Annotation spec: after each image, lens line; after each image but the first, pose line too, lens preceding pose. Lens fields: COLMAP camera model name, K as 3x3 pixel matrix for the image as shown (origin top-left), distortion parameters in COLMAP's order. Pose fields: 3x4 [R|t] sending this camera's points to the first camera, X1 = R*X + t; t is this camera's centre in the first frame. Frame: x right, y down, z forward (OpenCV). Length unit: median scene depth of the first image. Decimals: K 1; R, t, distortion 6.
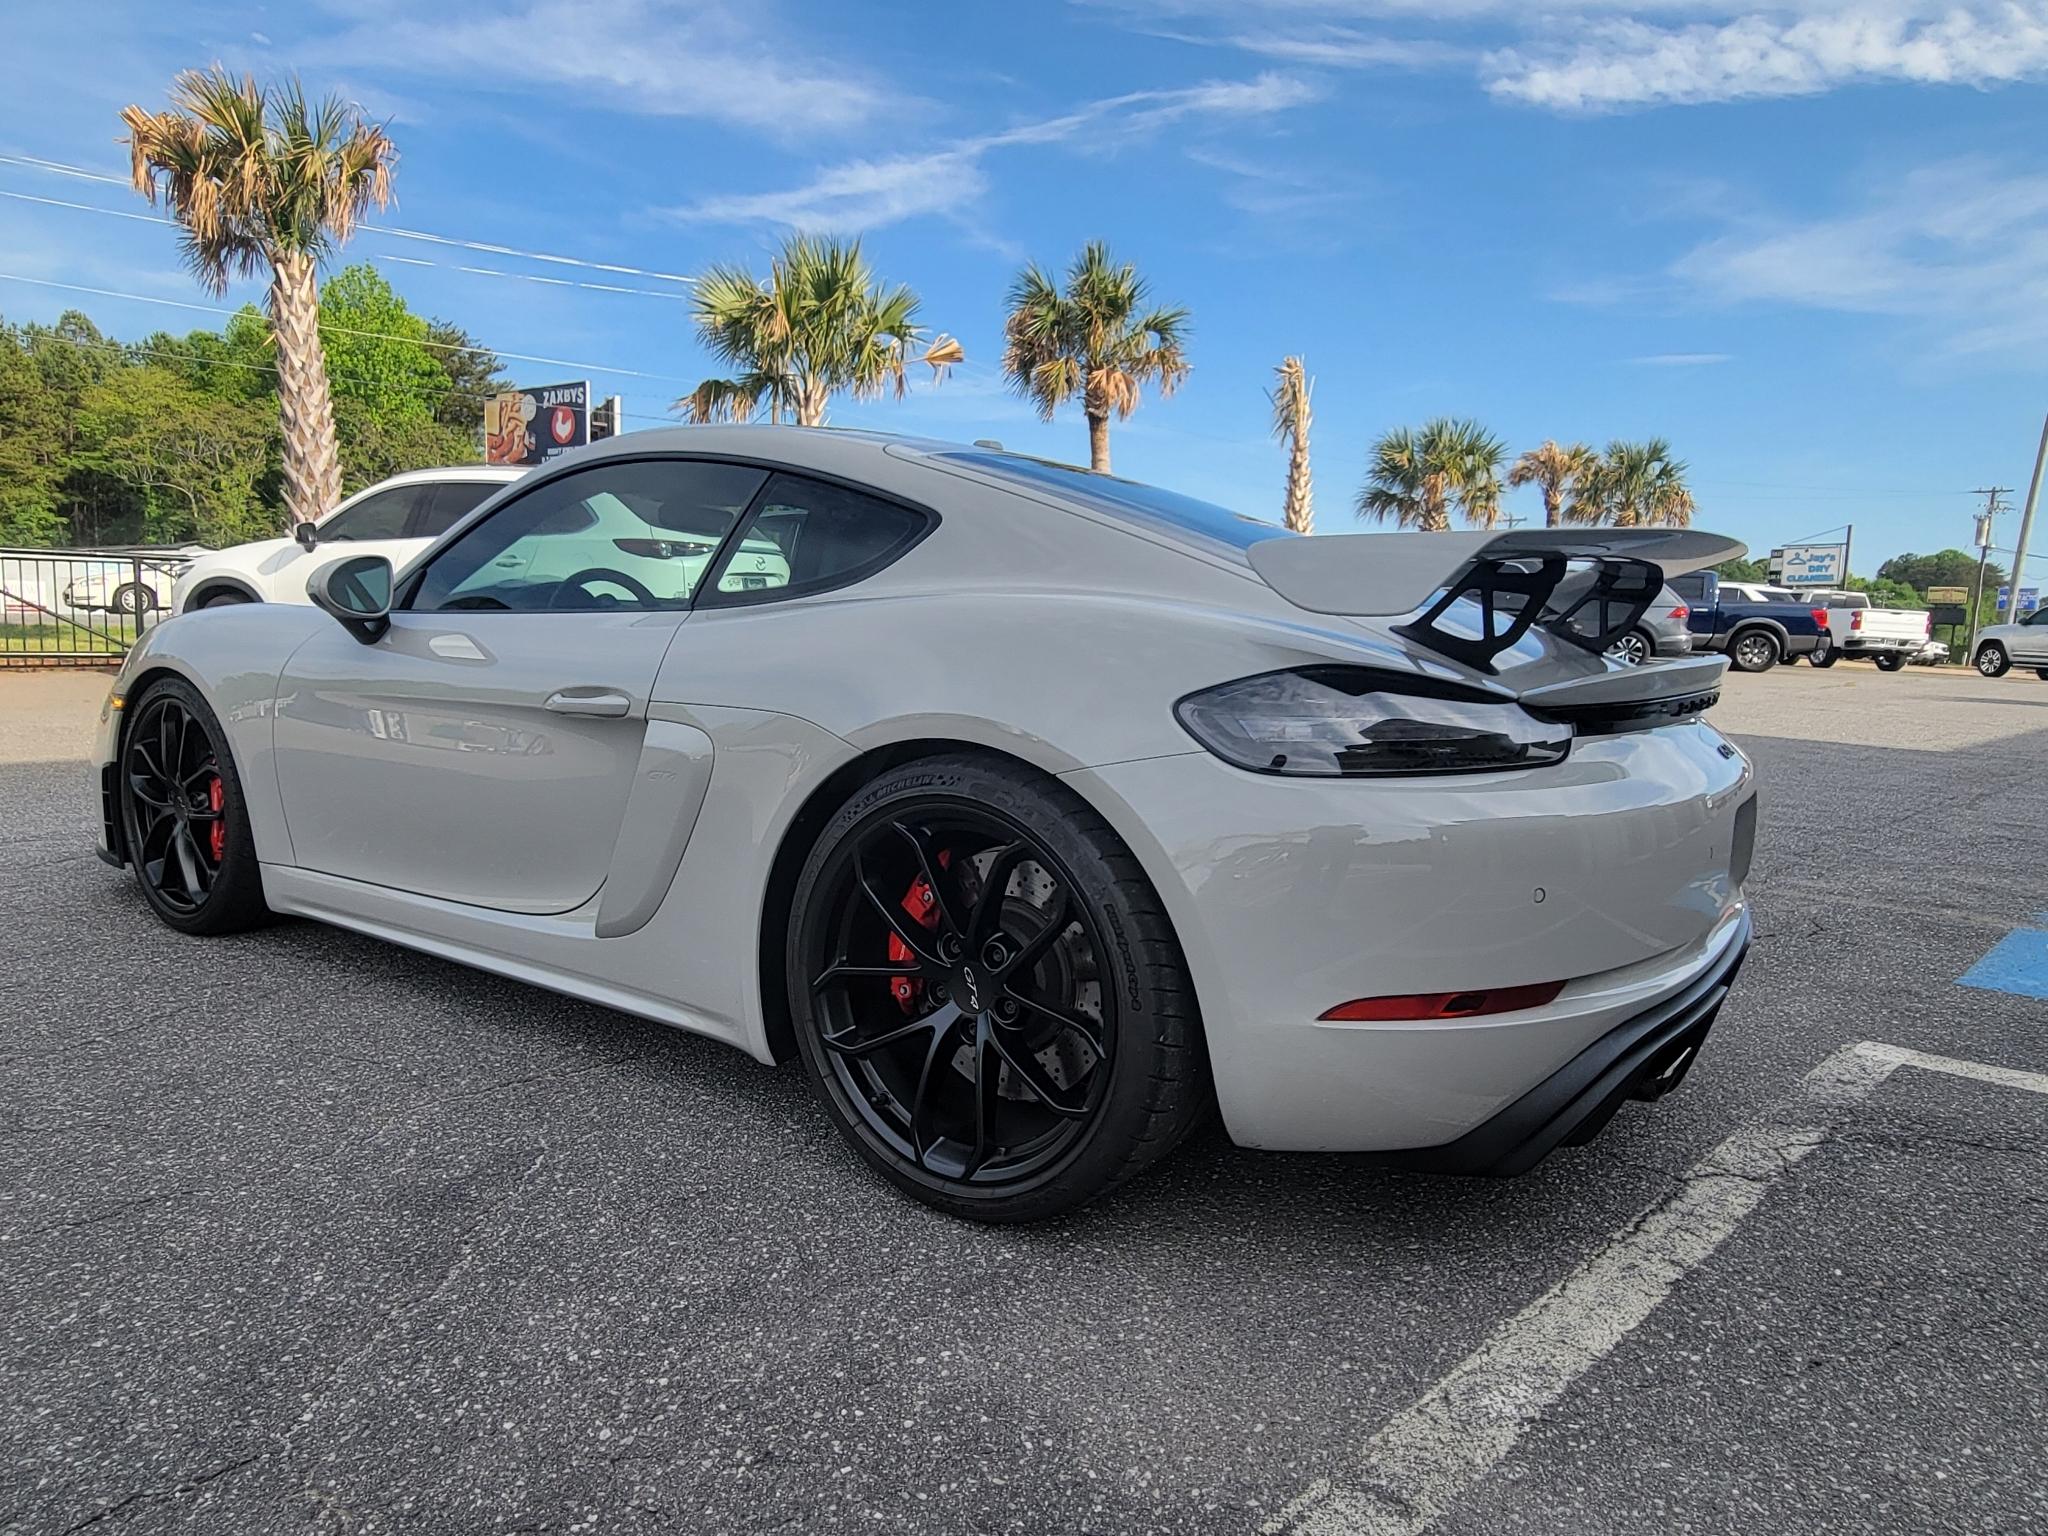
lens RADIAL K [[1274.5, 0, 1029.0], [0, 1274.5, 775.2], [0, 0, 1]] dist [0.001234, -0.001854]
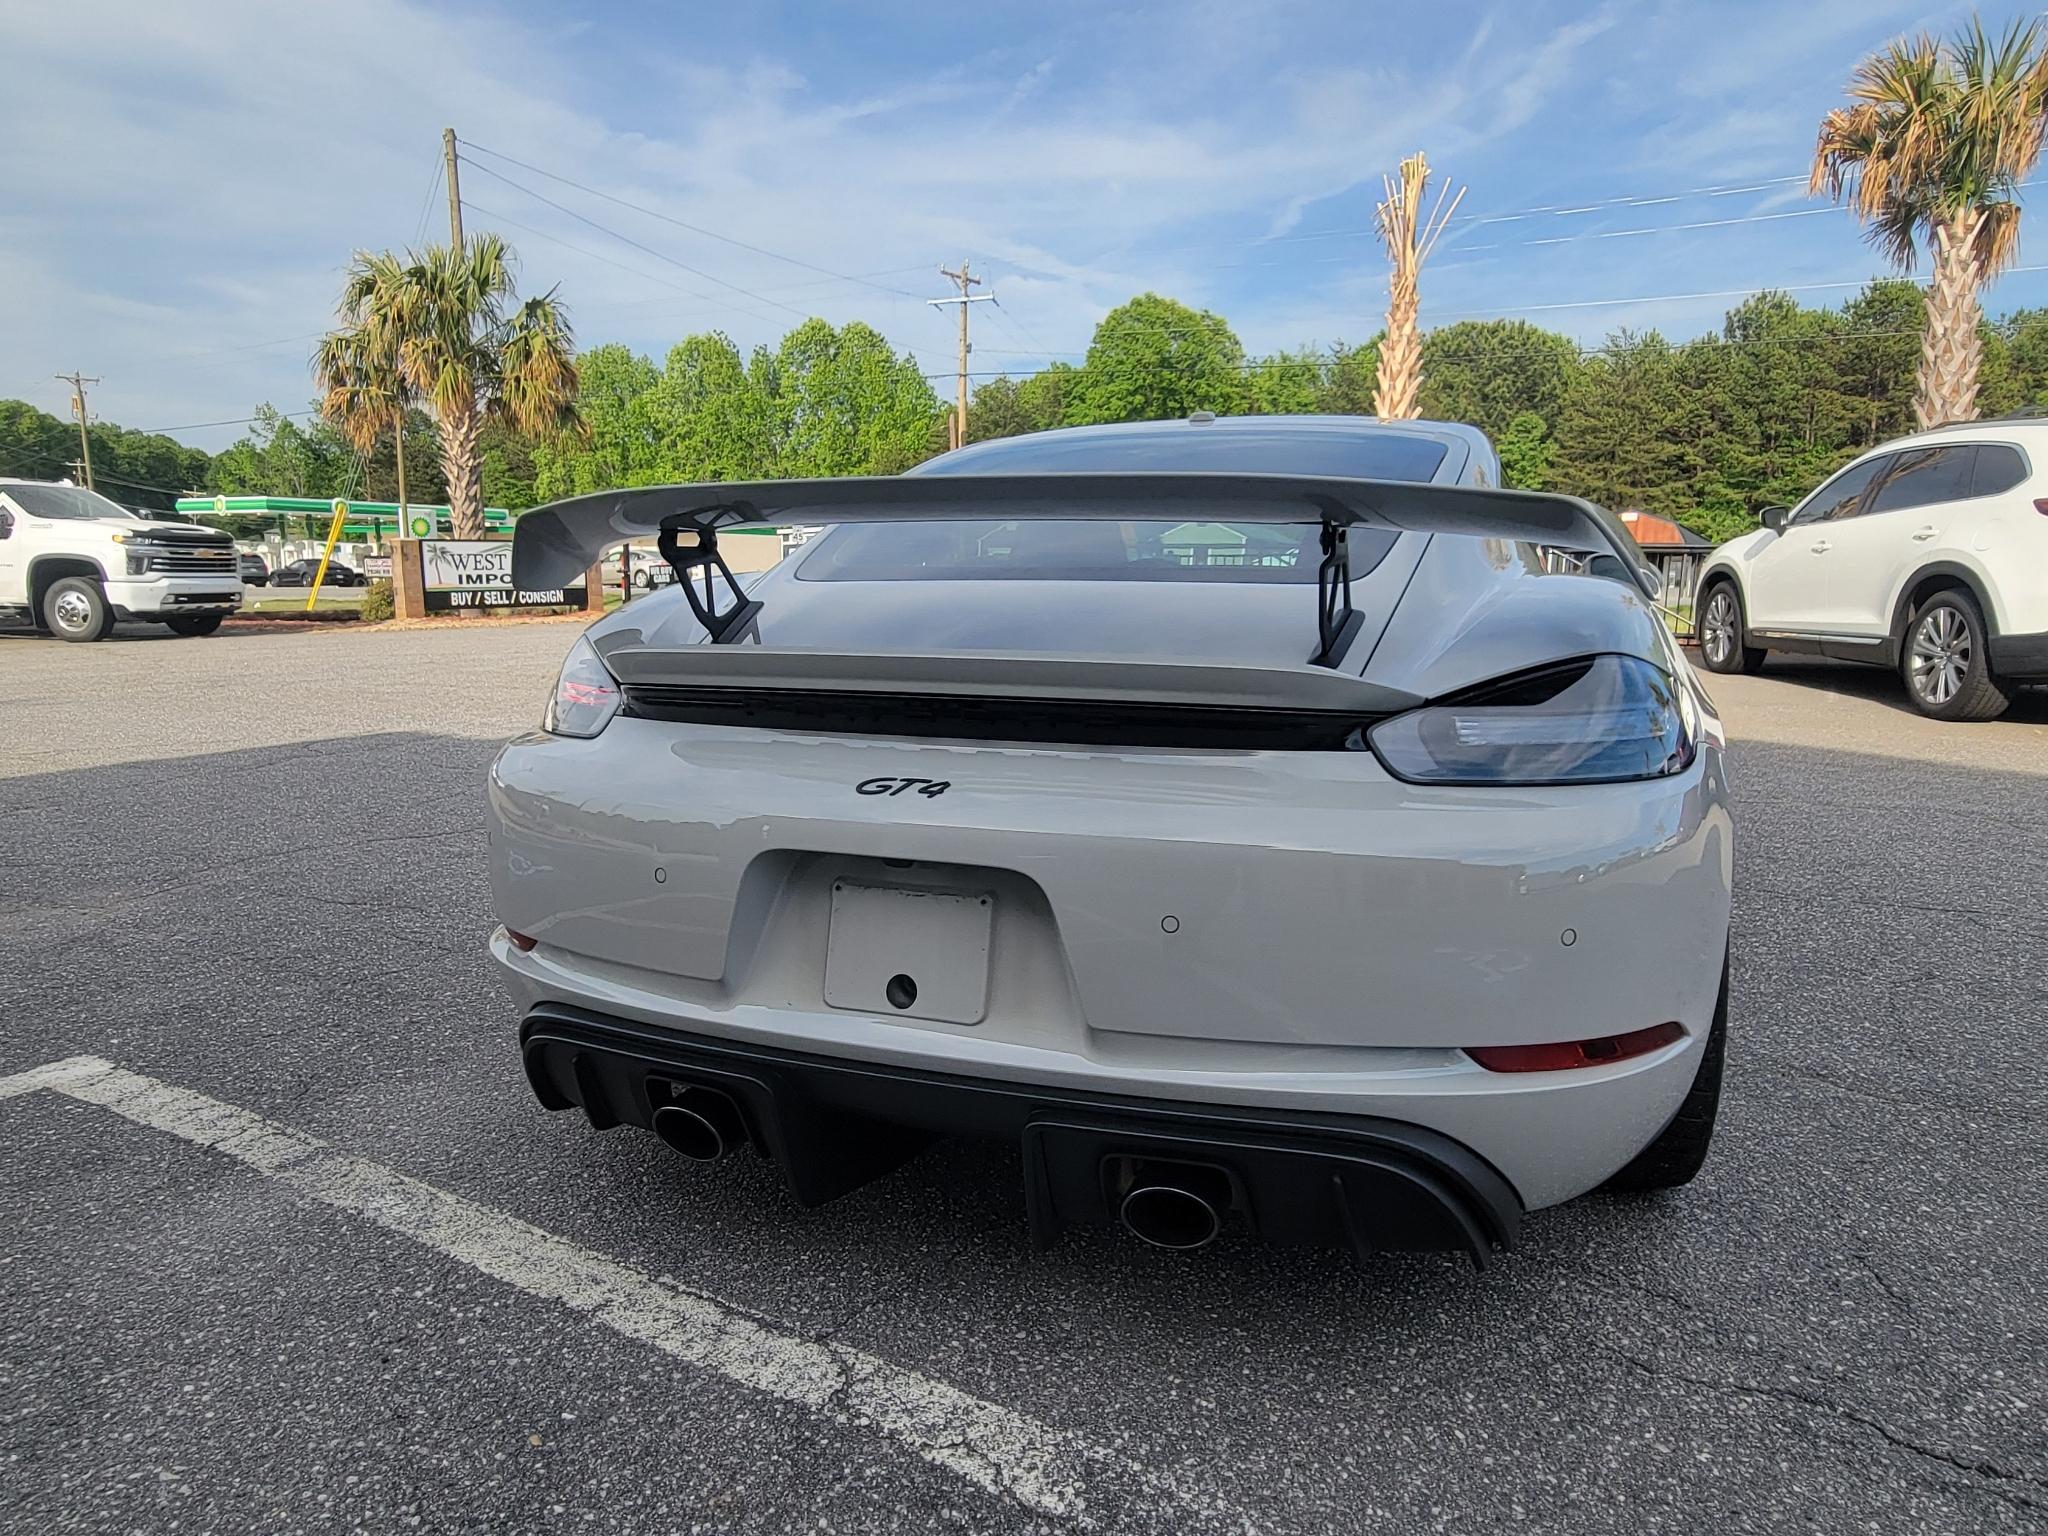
lens RADIAL K [[1274.5, 0, 1034.0], [0, 1274.5, 767.7], [0, 0, 1]] dist [0.001234, -0.001854]
pose [[0.253528, 0.127050, -0.958948, 0.125989], [-0.122290, 0.987593, 0.098514, -0.010842], [0.959567, 0.092294, 0.265920, 0.091572]]
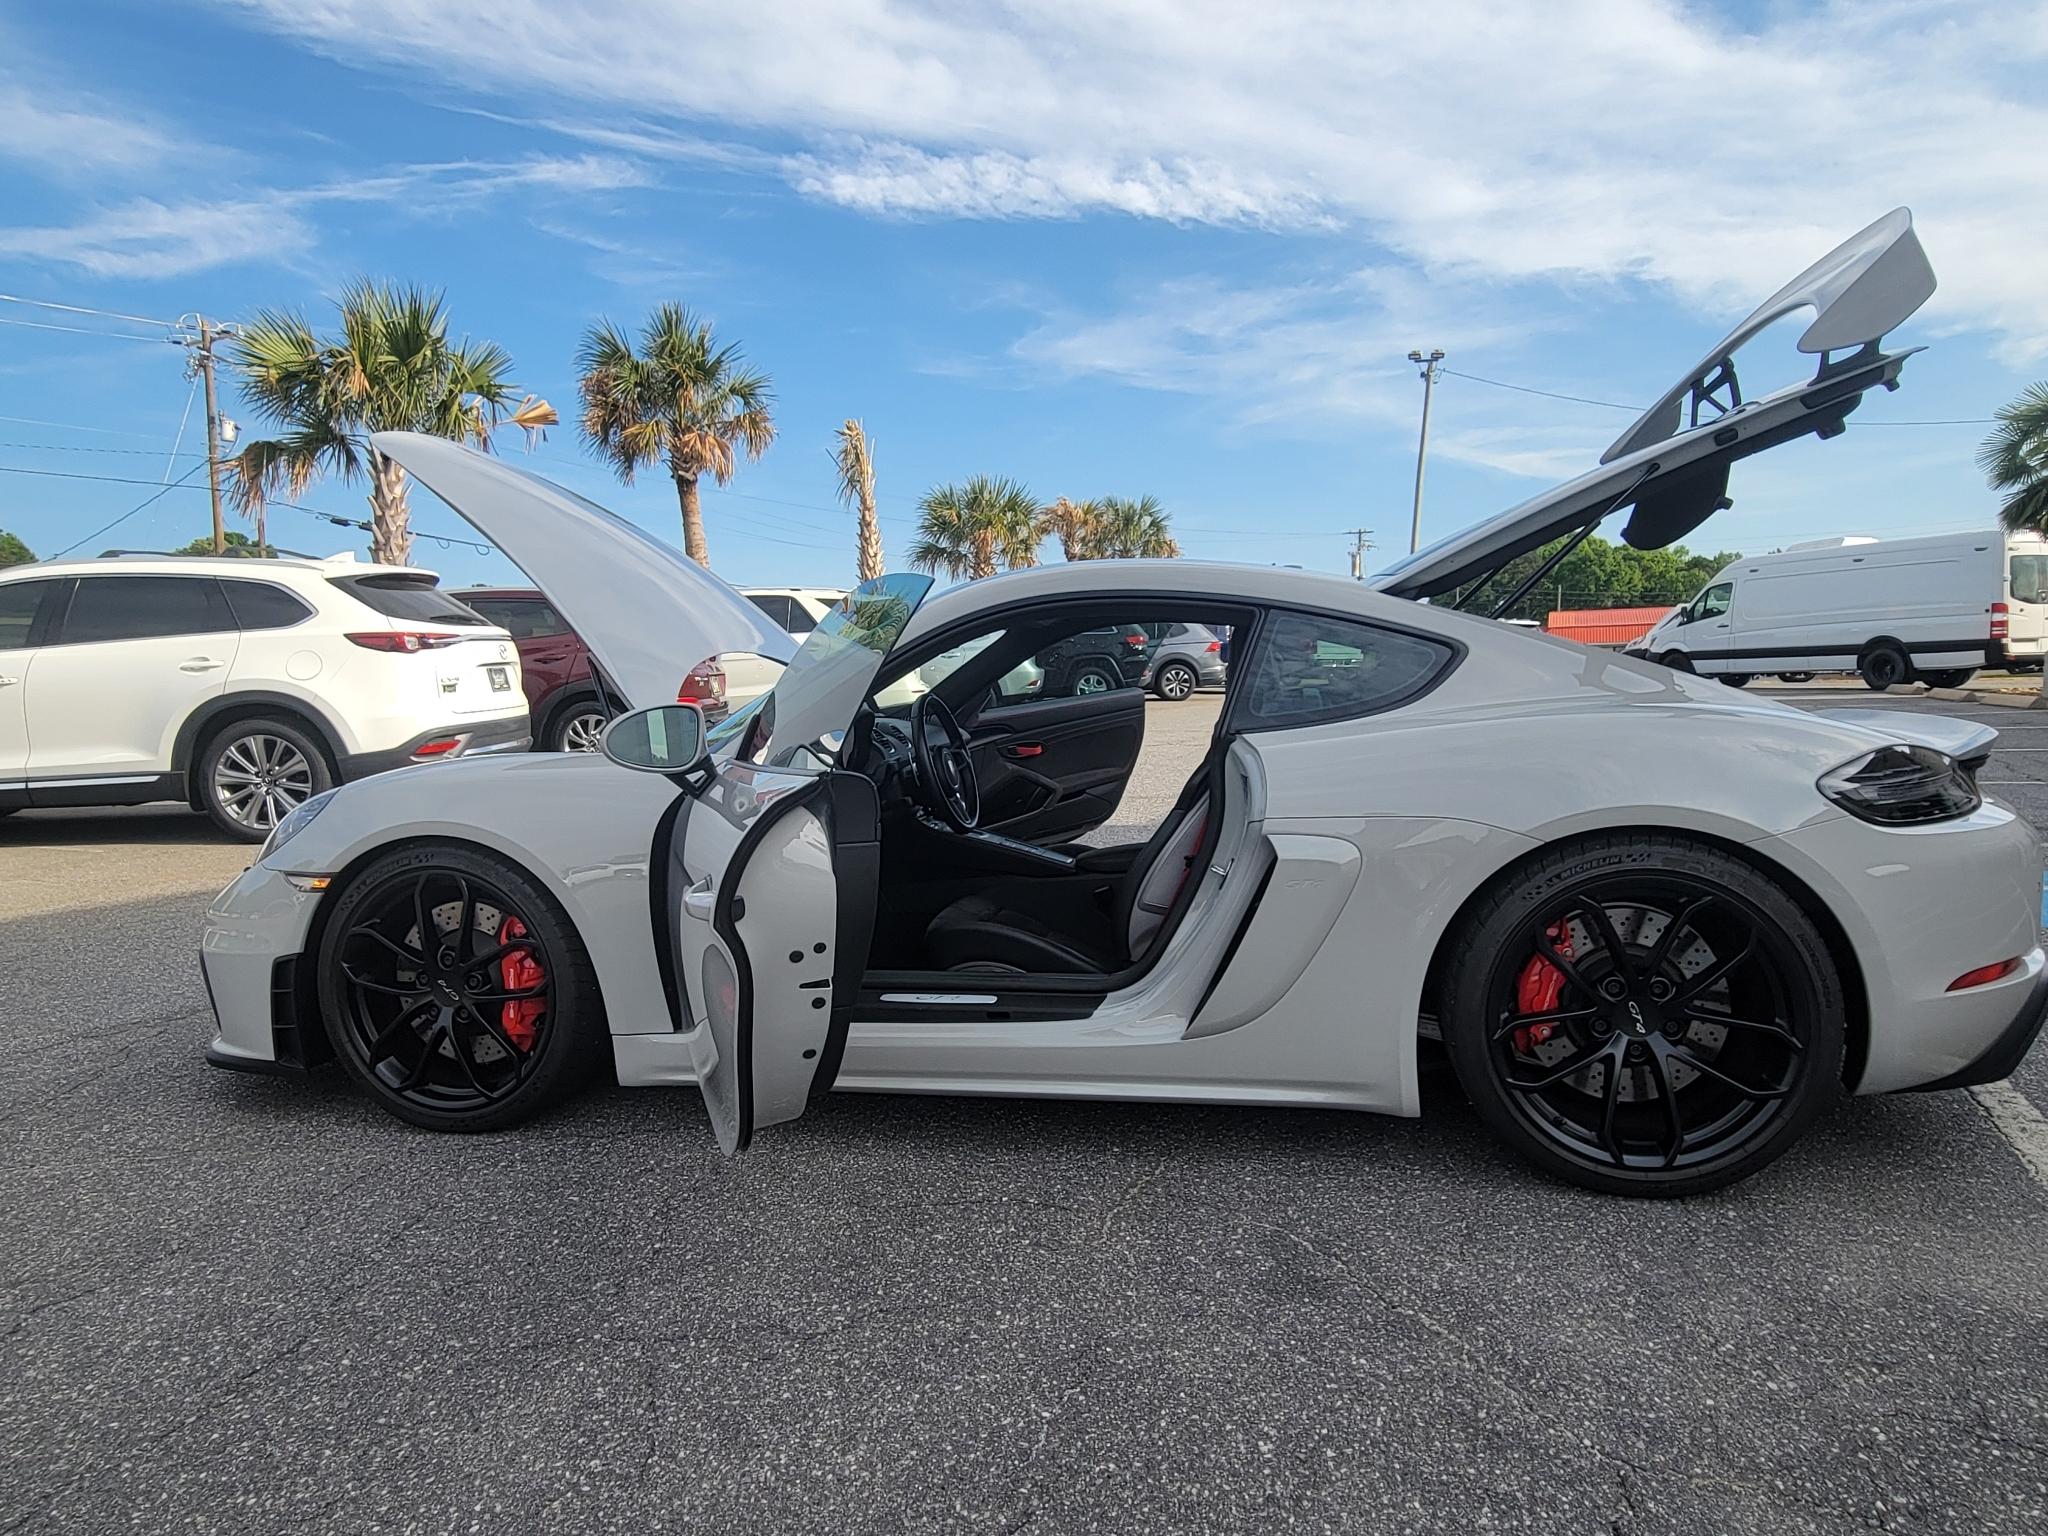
lens RADIAL K [[1274.5, 0, 1030.8], [0, 1274.5, 772.3], [0, 0, 1]] dist [0.001234, -0.001854]
pose [[0.919699, -0.088255, 0.382577, -0.101691], [0.103053, 0.994507, -0.018316, -0.011168], [-0.378859, 0.056271, 0.923742, 0.003061]]
